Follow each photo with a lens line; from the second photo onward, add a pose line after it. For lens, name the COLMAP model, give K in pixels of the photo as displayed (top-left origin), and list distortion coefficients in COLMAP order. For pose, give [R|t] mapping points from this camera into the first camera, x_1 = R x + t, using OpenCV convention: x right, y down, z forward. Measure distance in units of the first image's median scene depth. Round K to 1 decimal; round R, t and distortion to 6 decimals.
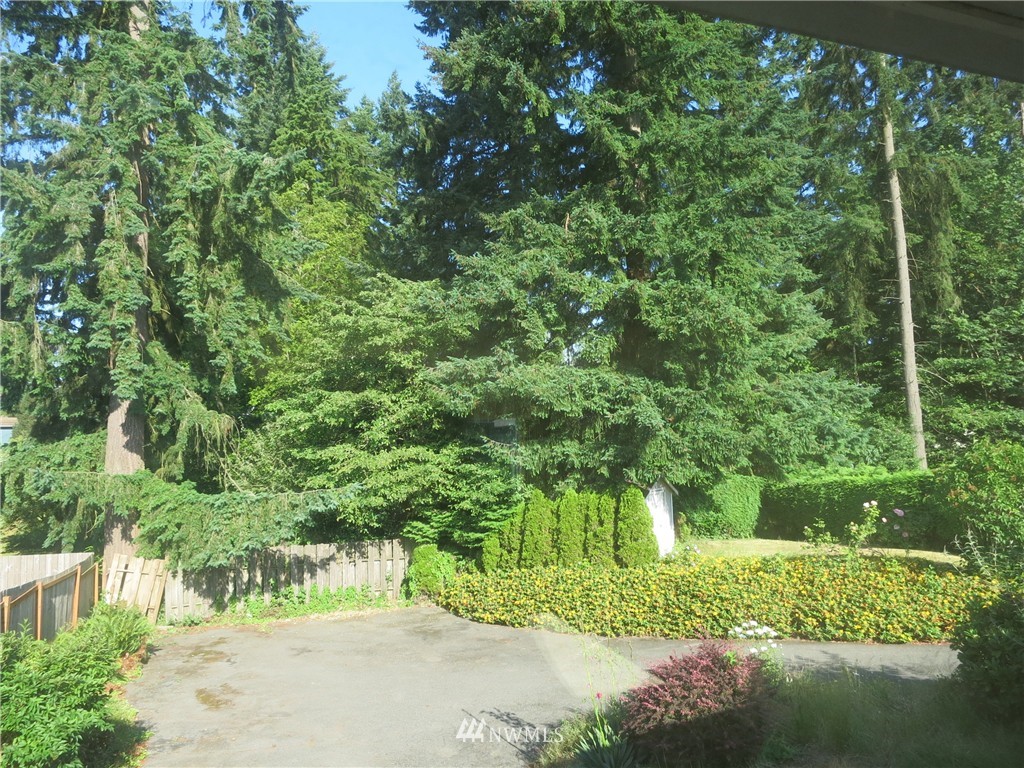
lens RADIAL K [[734.5, 0, 538.0], [0, 734.5, 378.5], [0, 0, 1]] dist [-0.031715, 0.008447]
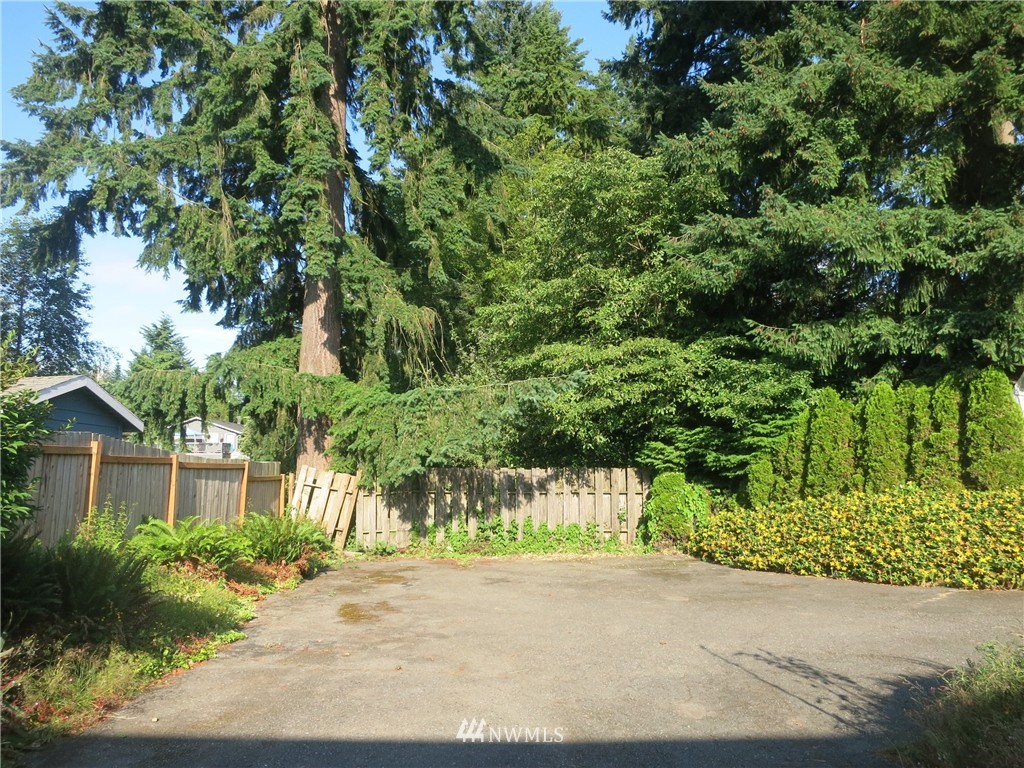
lens RADIAL K [[770.2, 0, 539.5], [0, 770.2, 372.8], [0, 0, 1]] dist [-0.010509, 0.005459]
pose [[0.948422, -0.008435, -0.316897, -0.029532], [0.003109, 0.999845, -0.017309, 0.145531], [0.316994, 0.015431, 0.948302, 0.217408]]
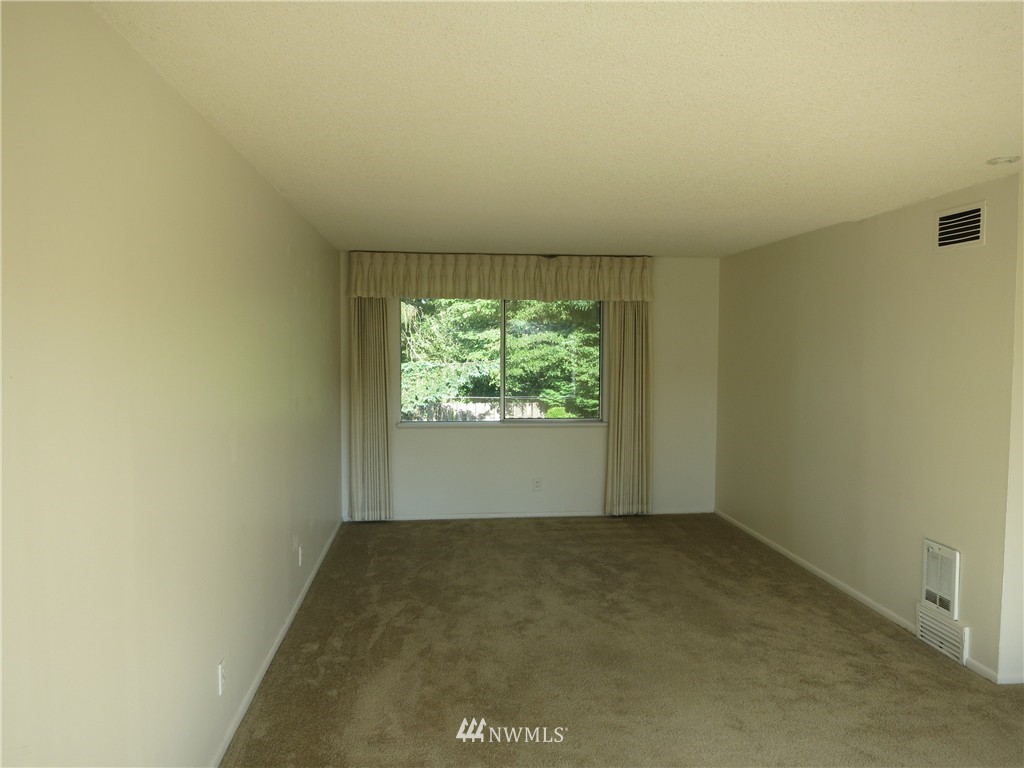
lens RADIAL K [[734.5, 0, 538.0], [0, 734.5, 378.5], [0, 0, 1]] dist [-0.031715, 0.008447]
pose [[0.973722, 0.041639, -0.223902, 0.112168], [-0.007017, 0.988162, 0.153252, -0.025732], [0.227633, -0.147654, 0.962487, -0.274617]]
